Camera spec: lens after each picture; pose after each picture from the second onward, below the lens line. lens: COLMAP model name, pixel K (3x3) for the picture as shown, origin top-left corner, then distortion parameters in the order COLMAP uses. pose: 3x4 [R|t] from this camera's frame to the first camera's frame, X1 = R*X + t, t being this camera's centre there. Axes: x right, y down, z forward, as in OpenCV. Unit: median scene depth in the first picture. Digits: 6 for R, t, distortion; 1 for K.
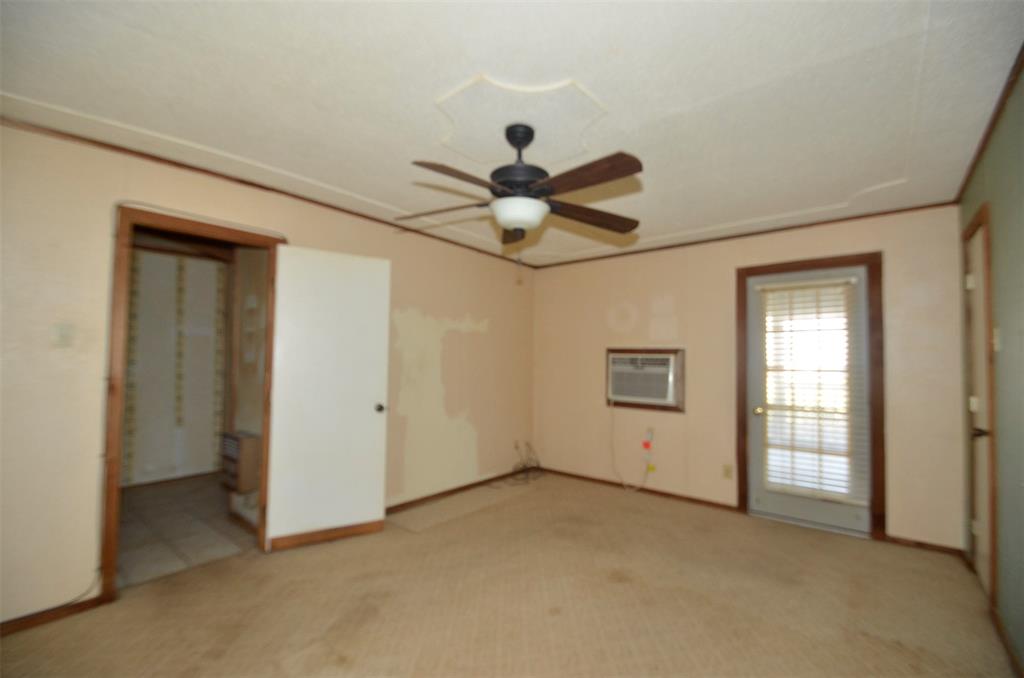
lens RADIAL K [[447.7, 0, 512.0], [0, 447.7, 339.0], [0, 0, 1]] dist [0.000412, -0.000051]
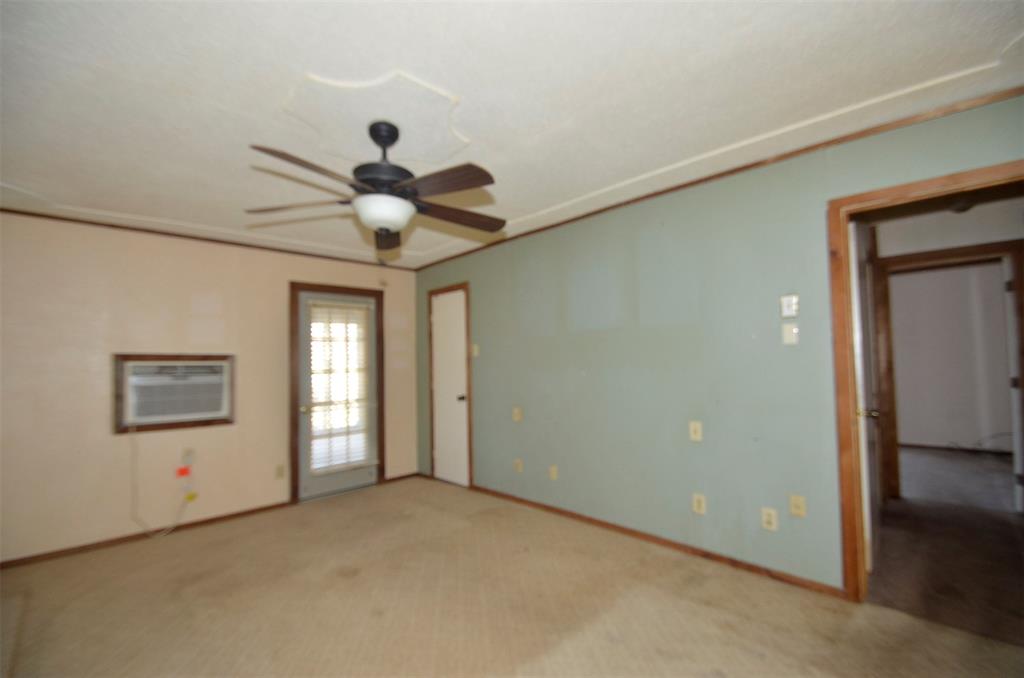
lens RADIAL K [[452.3, 0, 512.0], [0, 452.3, 339.0], [0, 0, 1]] dist [-0.001327, -0.000144]
pose [[0.089643, 0.041481, 0.995110, -0.557793], [-0.019545, 0.999013, -0.039883, 0.016788], [-0.995782, -0.015874, 0.090365, 0.377312]]
